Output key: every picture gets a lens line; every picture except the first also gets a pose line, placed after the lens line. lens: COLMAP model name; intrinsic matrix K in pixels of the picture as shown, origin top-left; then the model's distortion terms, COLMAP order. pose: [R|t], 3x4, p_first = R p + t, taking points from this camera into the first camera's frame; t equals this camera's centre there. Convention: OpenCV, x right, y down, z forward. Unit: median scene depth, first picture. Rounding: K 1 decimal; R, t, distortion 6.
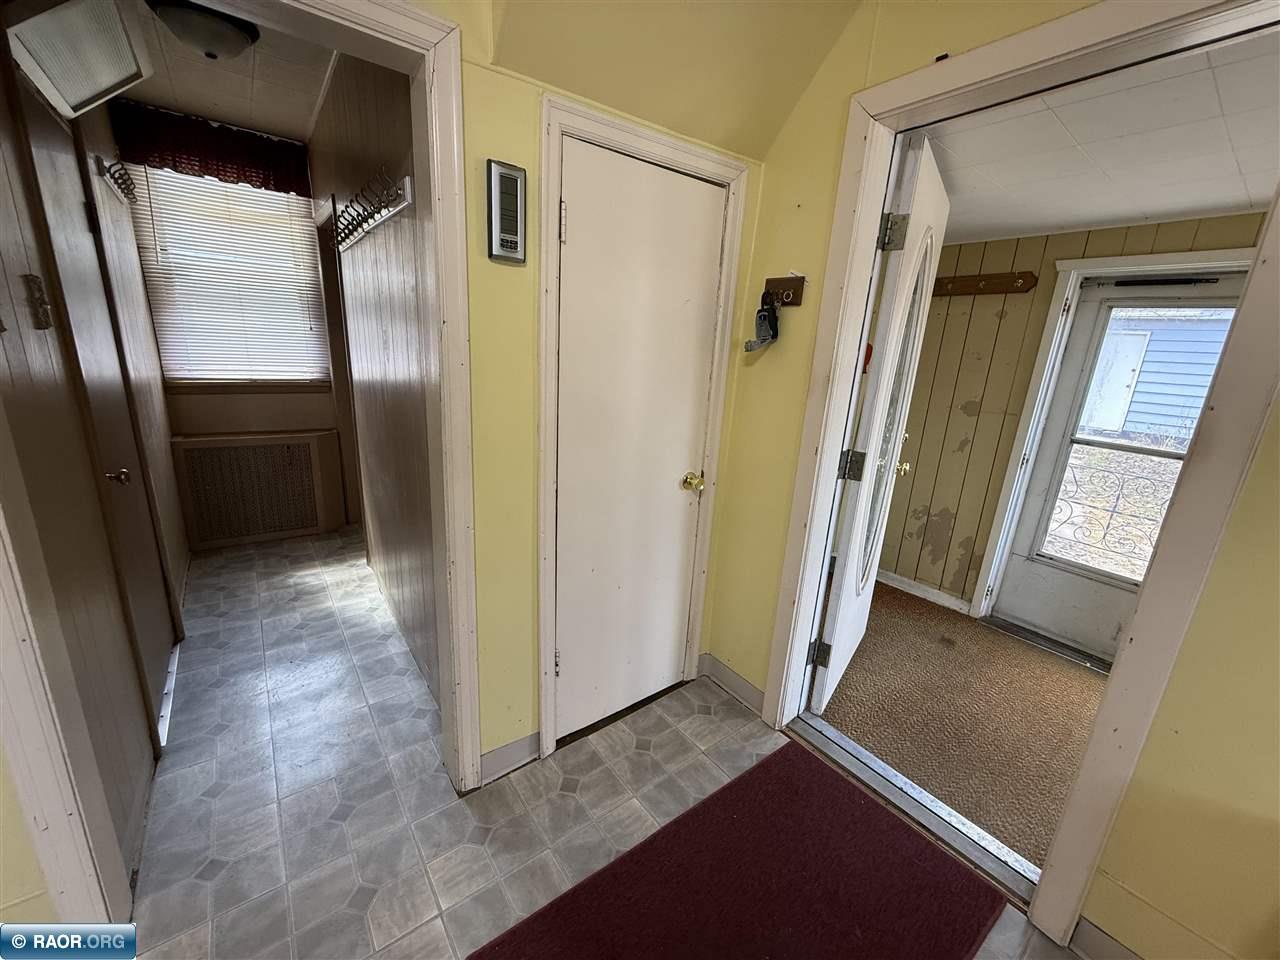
lens RADIAL K [[509.5, 0, 639.0], [0, 509.5, 481.3], [0, 0, 1]] dist [0.000765, -0.000561]
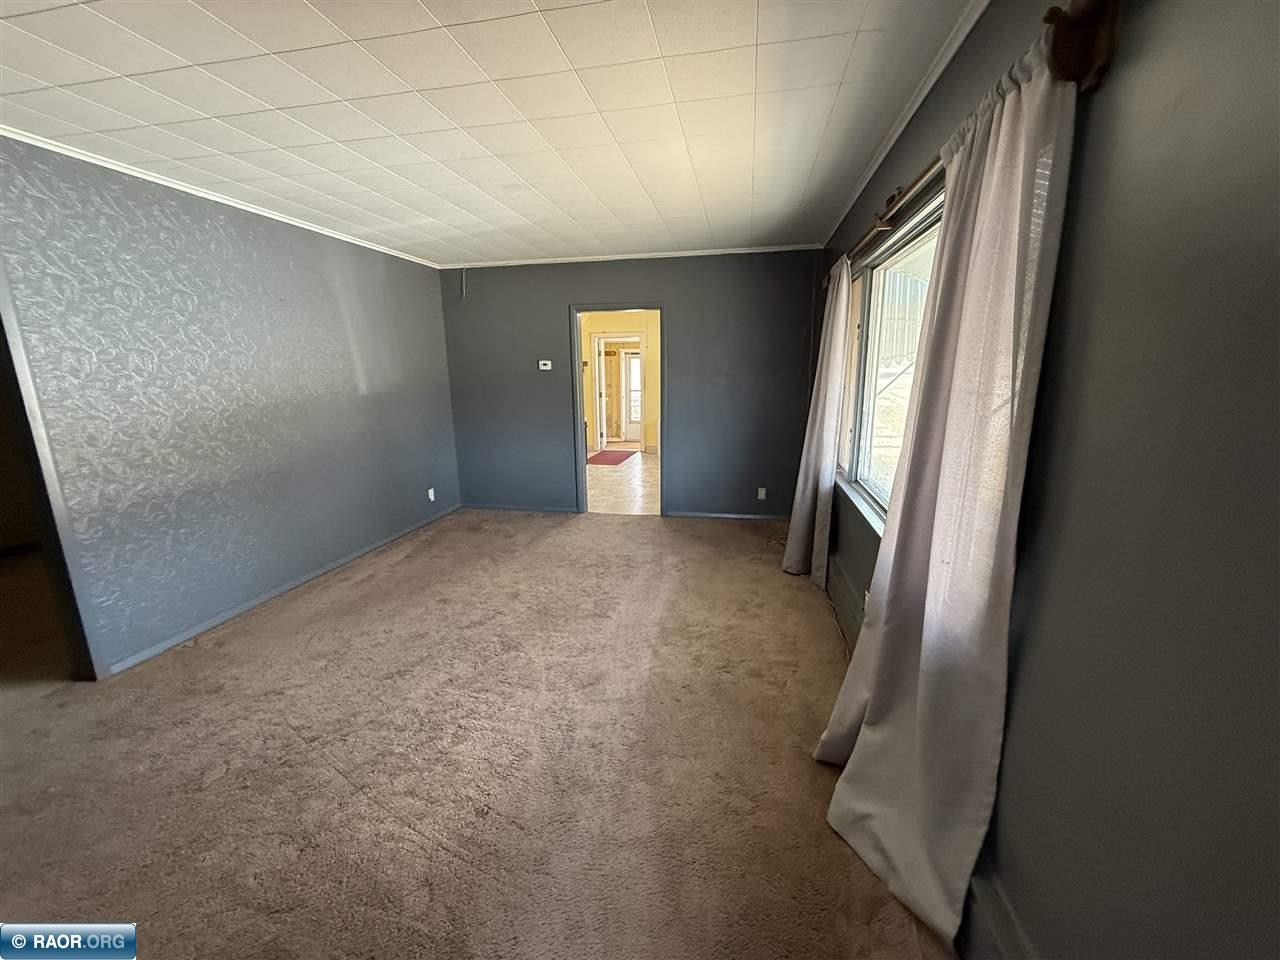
lens RADIAL K [[509.5, 0, 639.0], [0, 509.5, 481.3], [0, 0, 1]] dist [0.000765, -0.000561]
pose [[0.746065, -0.204062, 0.633834, -1.912727], [0.223902, 0.973338, 0.049817, 0.452896], [-0.627100, 0.104750, 0.771863, -2.198746]]
